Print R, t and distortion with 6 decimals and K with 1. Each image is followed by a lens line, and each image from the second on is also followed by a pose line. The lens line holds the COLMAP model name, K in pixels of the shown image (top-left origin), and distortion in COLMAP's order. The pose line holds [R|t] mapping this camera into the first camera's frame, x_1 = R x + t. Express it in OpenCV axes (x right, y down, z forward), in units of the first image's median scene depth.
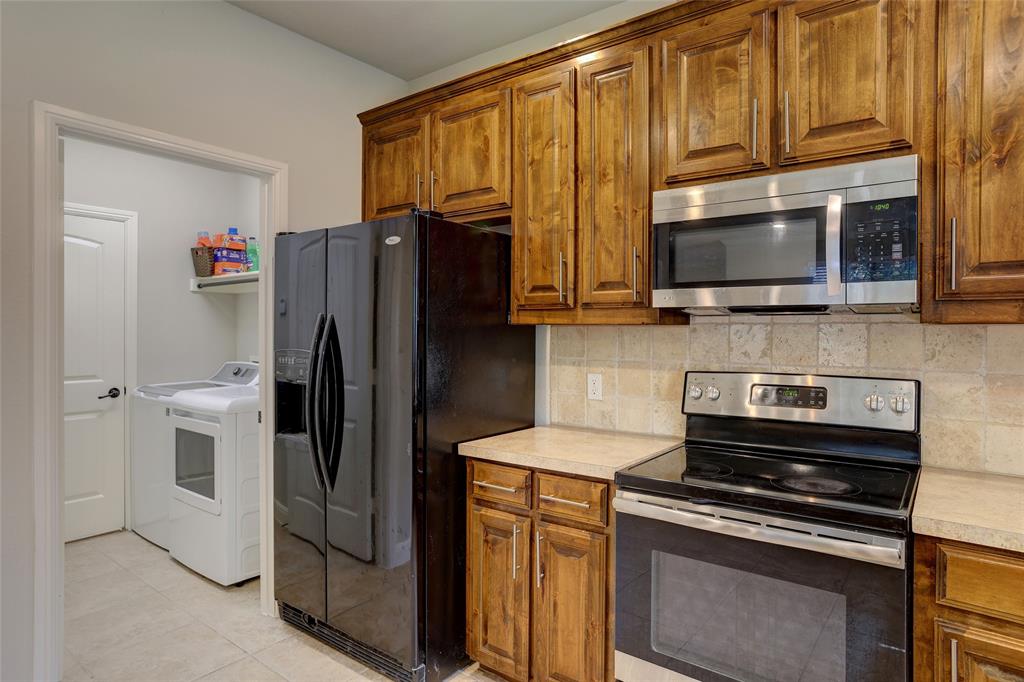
lens RADIAL K [[586.1, 0, 512.2], [0, 586.1, 334.9], [0, 0, 1]] dist [-0.050712, 0.023855]
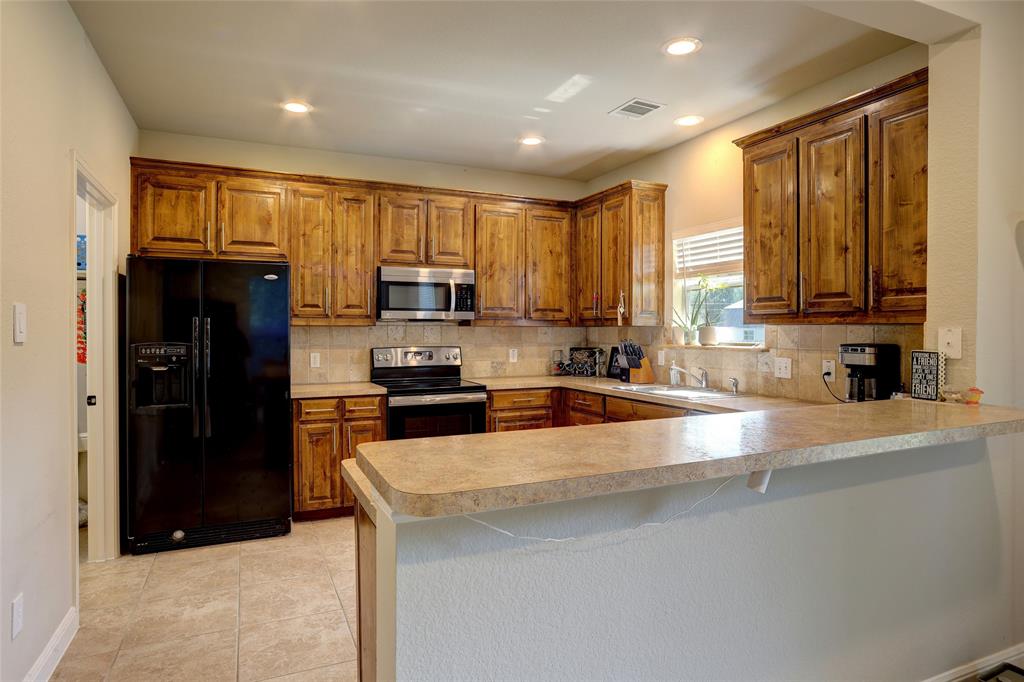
lens RADIAL K [[586.1, 0, 510.3], [0, 586.1, 339.2], [0, 0, 1]] dist [-0.050712, 0.023855]
pose [[0.461351, -0.017464, 0.887046, -1.402978], [0.006749, 0.999846, 0.016174, -0.000614], [-0.887192, -0.001475, 0.461398, -0.427937]]
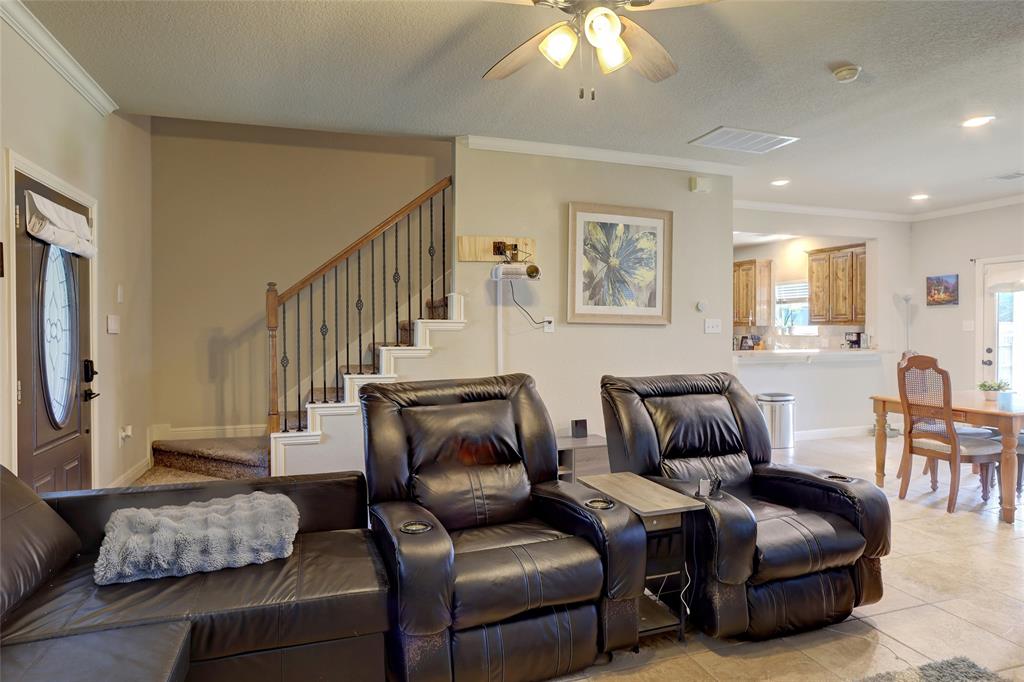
lens RADIAL K [[586.1, 0, 512.4], [0, 586.1, 337.6], [0, 0, 1]] dist [-0.050712, 0.023855]
pose [[0.553958, -0.014895, 0.832411, -4.189532], [0.006255, 0.999886, 0.013729, 0.006238], [-0.832521, -0.002398, 0.553988, -0.780677]]
